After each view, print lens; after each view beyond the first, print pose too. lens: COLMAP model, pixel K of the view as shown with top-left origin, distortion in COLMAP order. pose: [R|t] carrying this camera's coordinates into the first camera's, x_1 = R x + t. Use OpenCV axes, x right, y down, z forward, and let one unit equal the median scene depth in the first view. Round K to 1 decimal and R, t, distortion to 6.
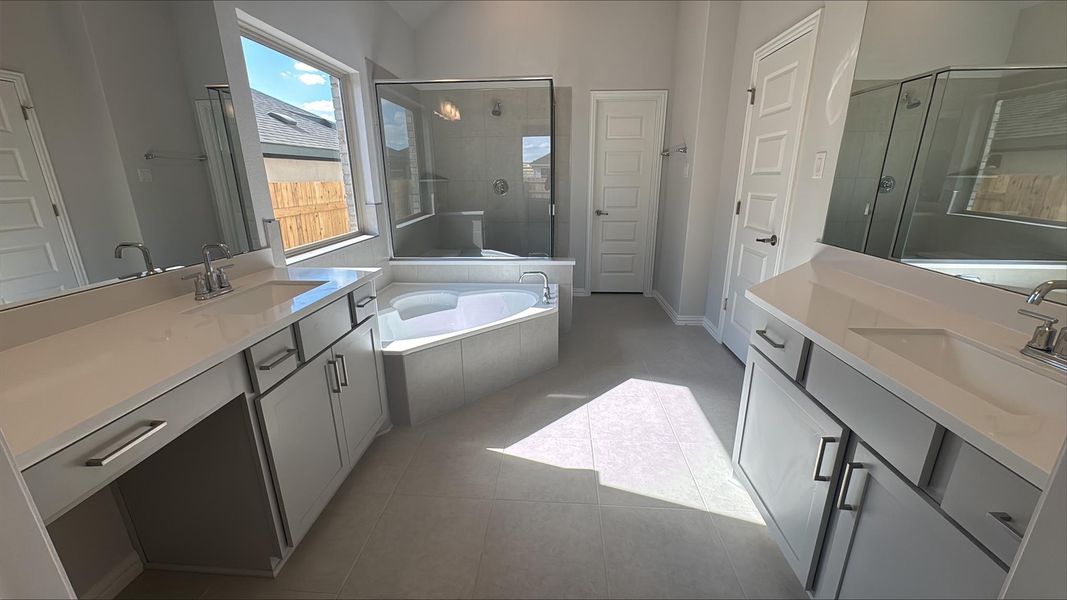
lens RADIAL K [[415.7, 0, 533.3], [0, 415.7, 297.8], [0, 0, 1]] dist [0.000390, -0.000016]
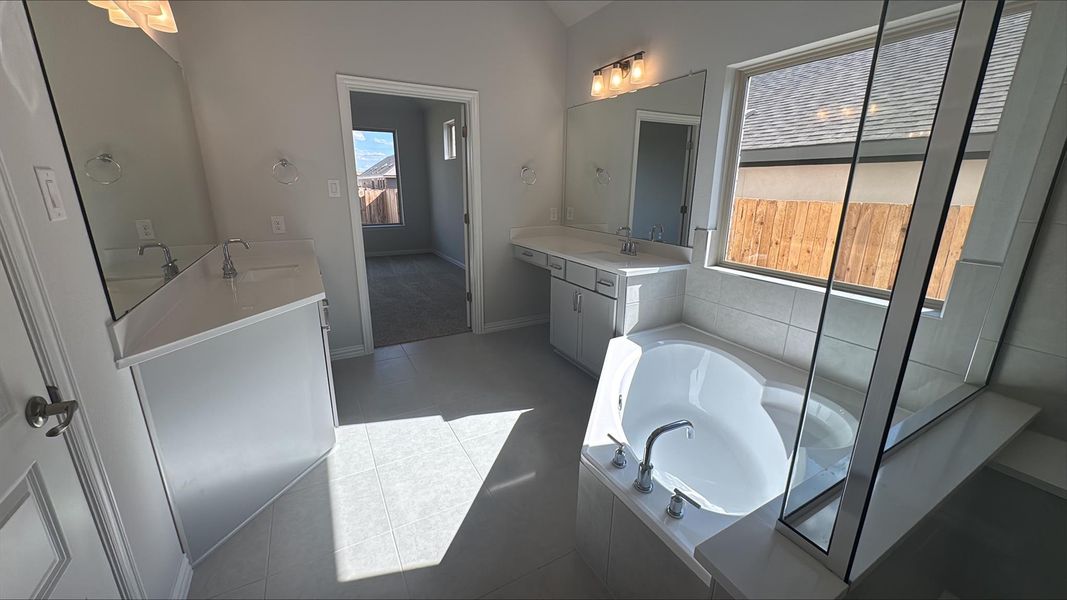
lens RADIAL K [[415.7, 0, 537.3], [0, 415.7, 297.1], [0, 0, 1]] dist [0.000390, -0.000016]
pose [[-0.844930, 0.152951, -0.512542, 0.488821], [-0.151698, 0.850372, 0.503840, -0.581666], [0.512914, 0.503461, -0.695303, 1.751764]]
